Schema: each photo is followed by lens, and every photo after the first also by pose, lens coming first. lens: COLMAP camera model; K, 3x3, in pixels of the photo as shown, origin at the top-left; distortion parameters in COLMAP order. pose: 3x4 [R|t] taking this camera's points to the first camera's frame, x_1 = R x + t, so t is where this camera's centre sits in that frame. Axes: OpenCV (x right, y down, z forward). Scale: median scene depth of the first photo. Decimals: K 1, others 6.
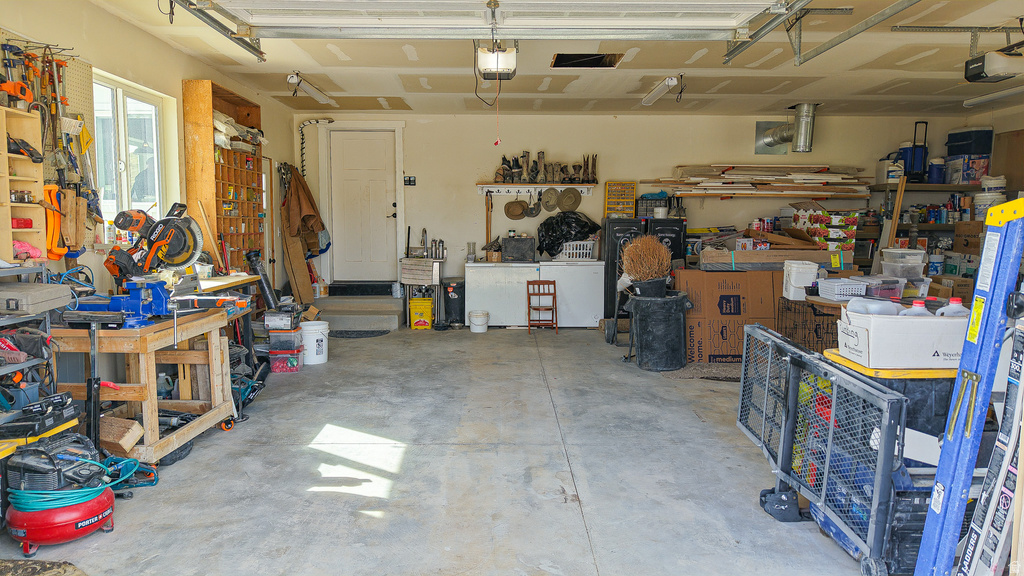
lens RADIAL K [[685.1, 0, 511.8], [0, 685.1, 285.3], [0, 0, 1]] dist [0.057992, -0.077481]
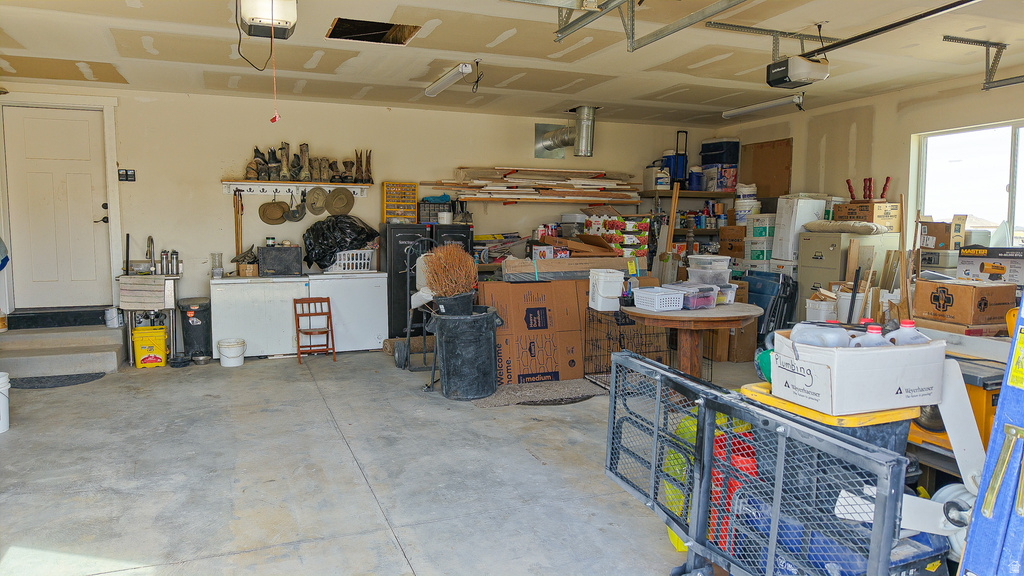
lens RADIAL K [[685.1, 0, 511.8], [0, 685.1, 285.3], [0, 0, 1]] dist [0.057992, -0.077481]
pose [[0.931788, -0.034073, 0.361400, -0.038410], [0.036516, 0.999333, 0.000071, -0.015834], [-0.361162, 0.013130, 0.932411, 0.151000]]
